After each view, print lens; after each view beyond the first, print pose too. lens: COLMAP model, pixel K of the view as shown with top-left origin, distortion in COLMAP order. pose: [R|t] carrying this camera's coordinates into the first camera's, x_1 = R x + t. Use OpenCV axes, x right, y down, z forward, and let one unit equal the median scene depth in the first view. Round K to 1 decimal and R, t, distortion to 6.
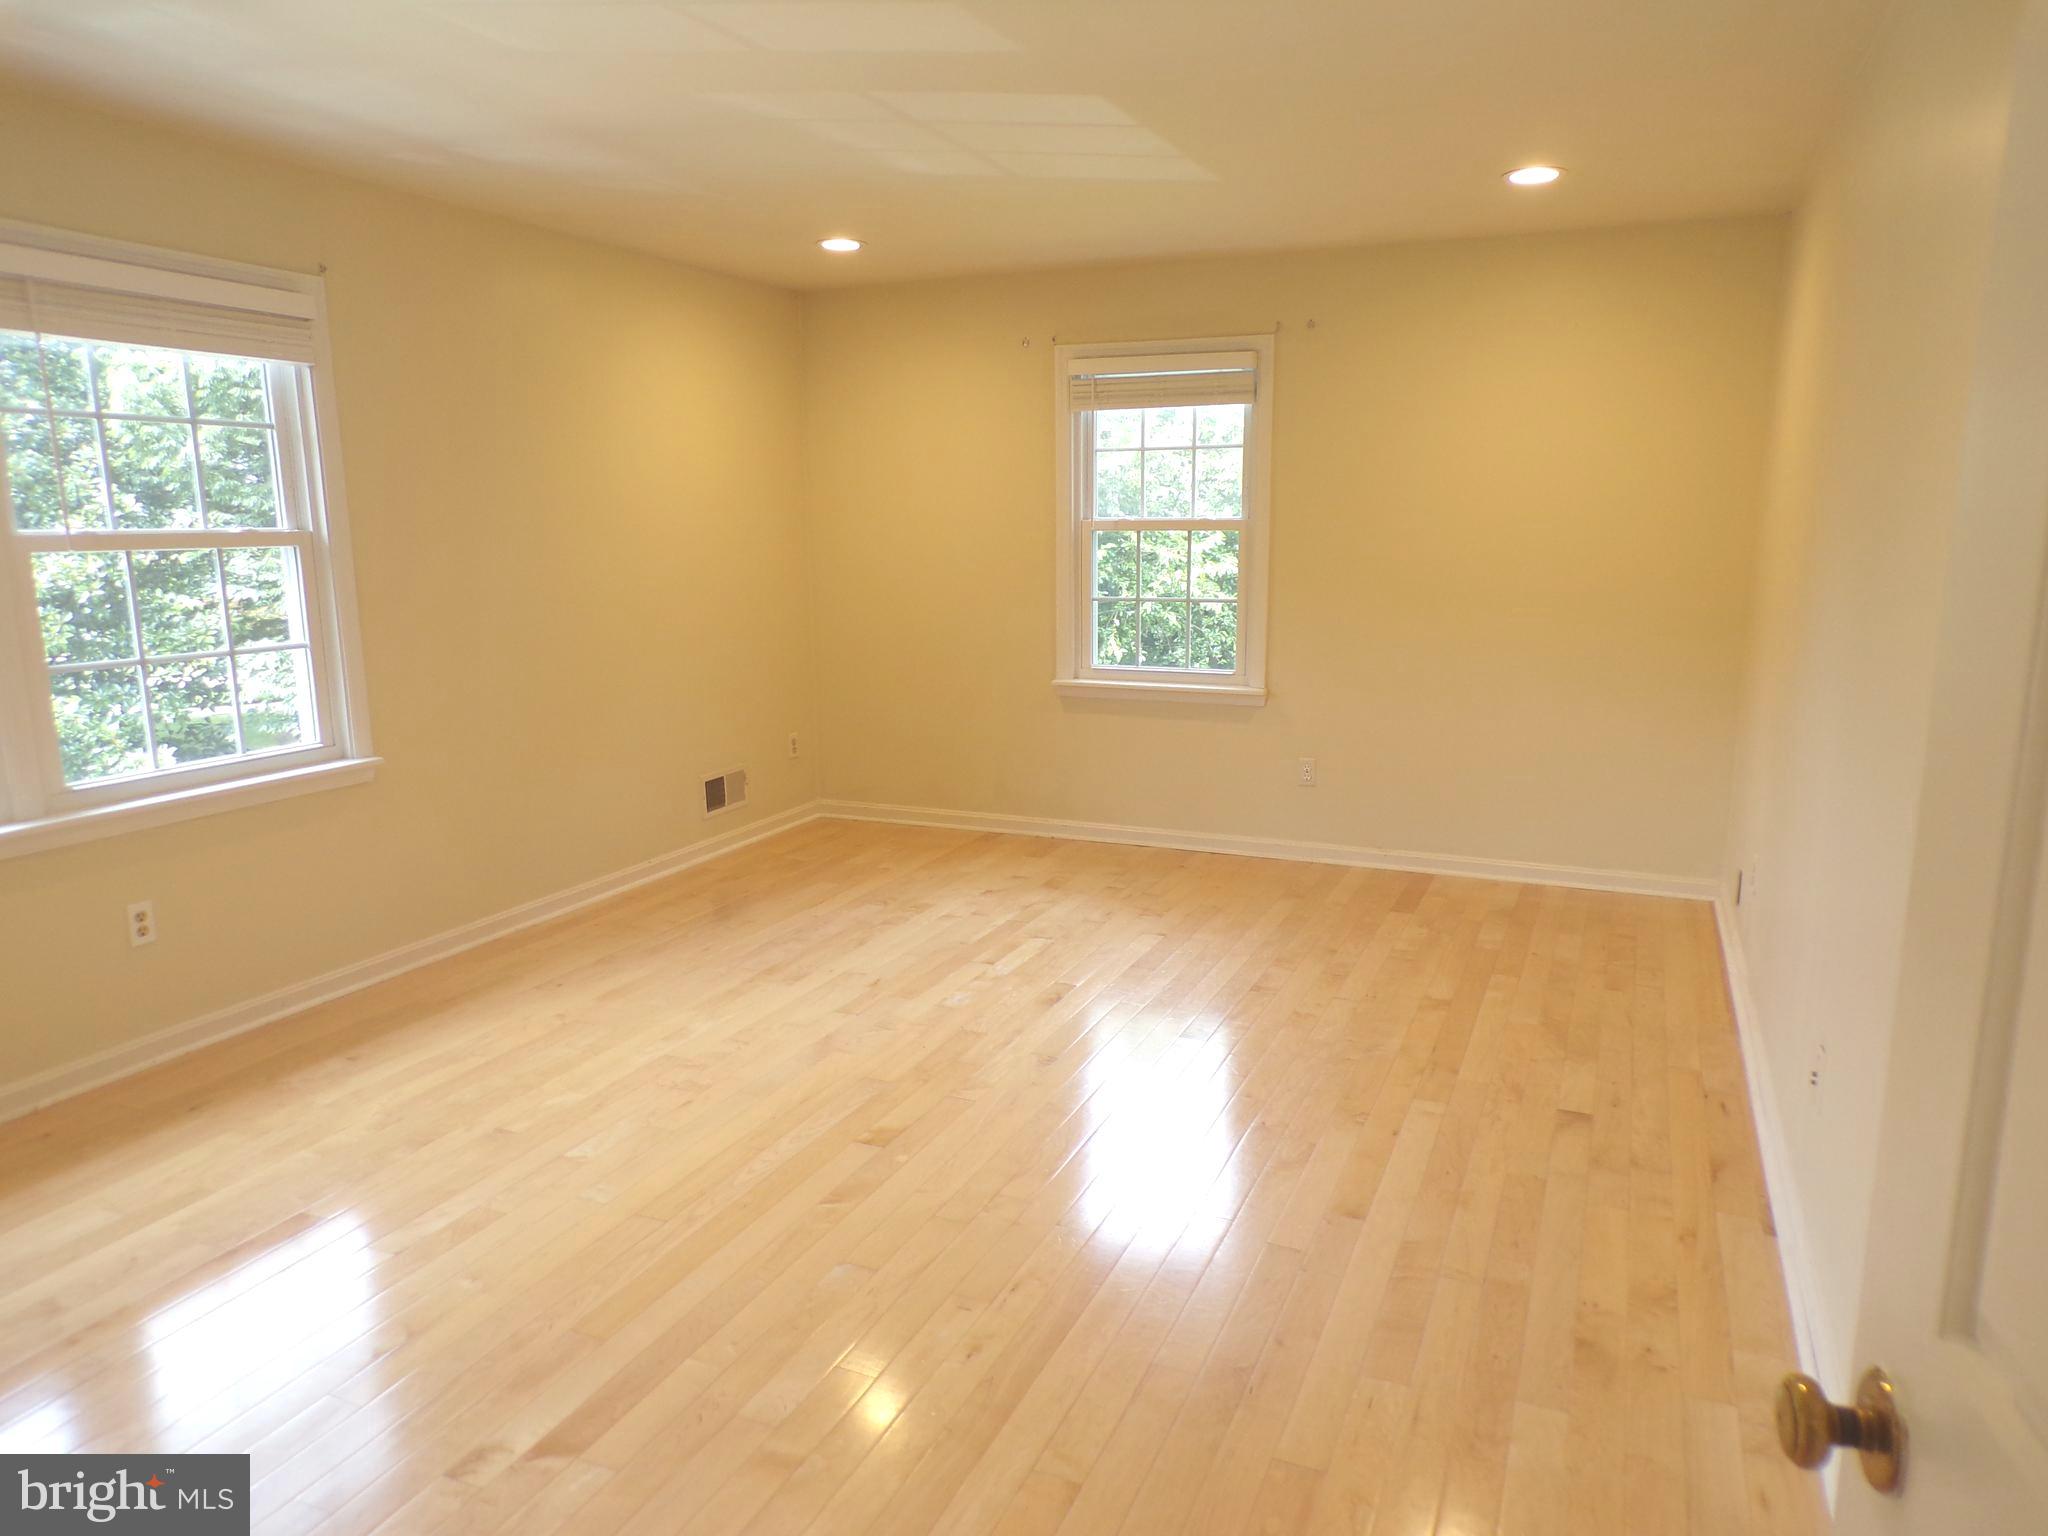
lens RADIAL K [[1382.3, 0, 1029.9], [0, 1382.3, 774.1], [0, 0, 1]] dist [-0.006387, 0.012129]
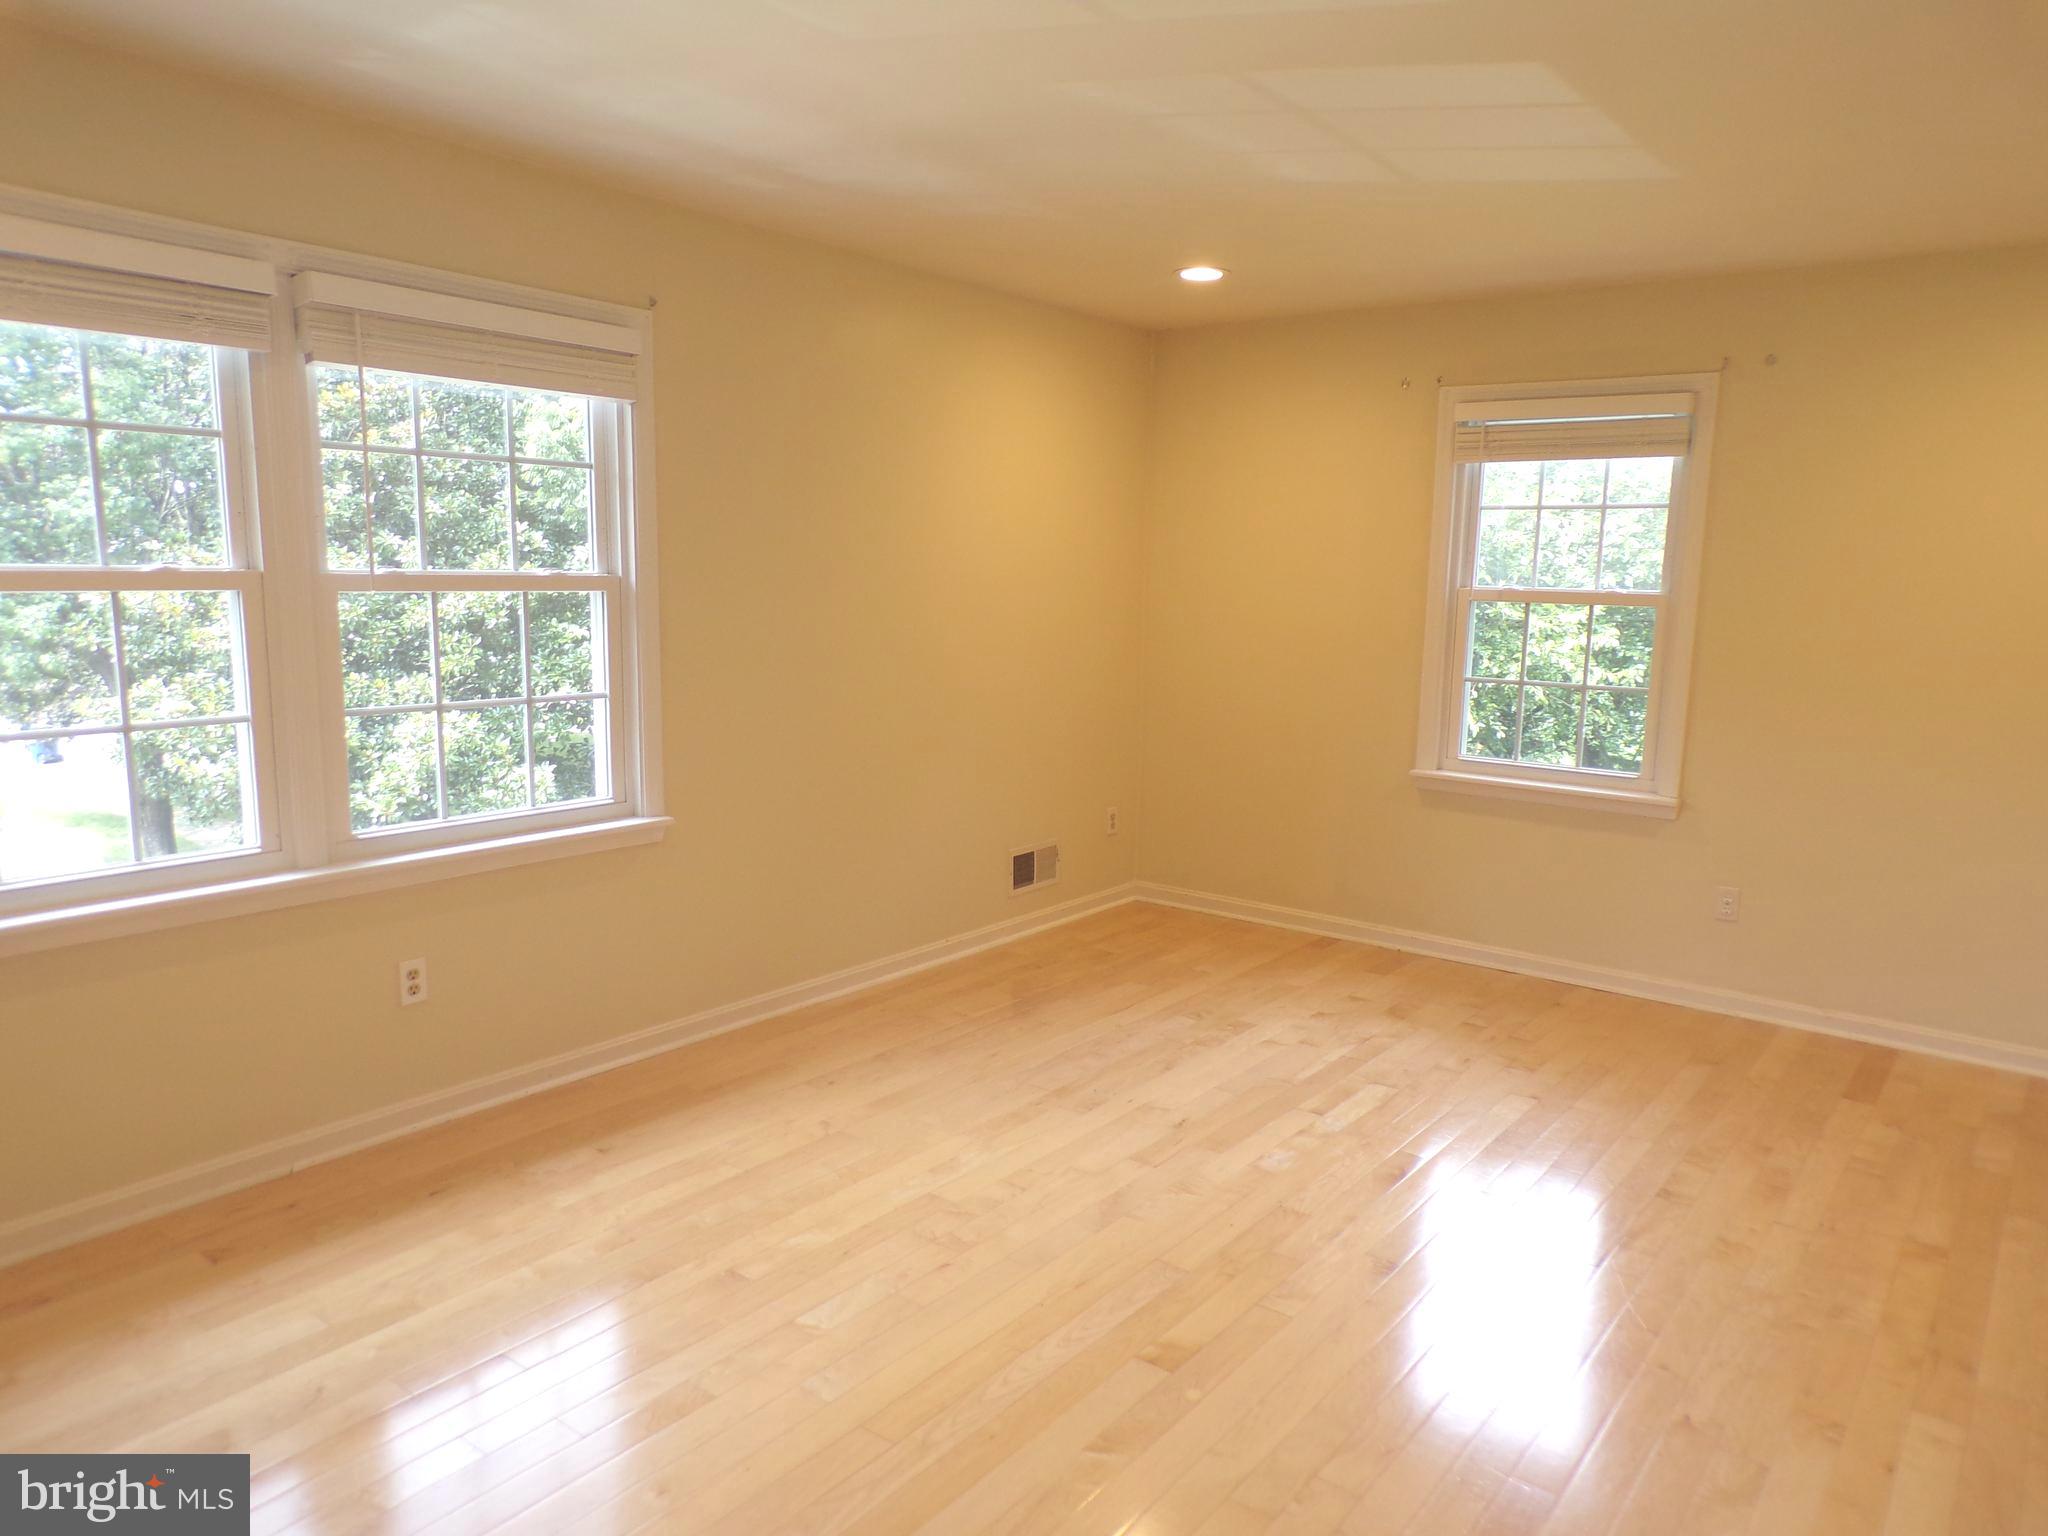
lens RADIAL K [[1382.3, 0, 1024.0], [0, 1382.3, 772.5], [0, 0, 1]] dist [-0.006387, 0.012129]
pose [[0.968518, 0.065229, -0.240247, -0.014525], [-0.074396, 0.996799, -0.029278, -0.032245], [0.237569, 0.046229, 0.970270, 0.142509]]
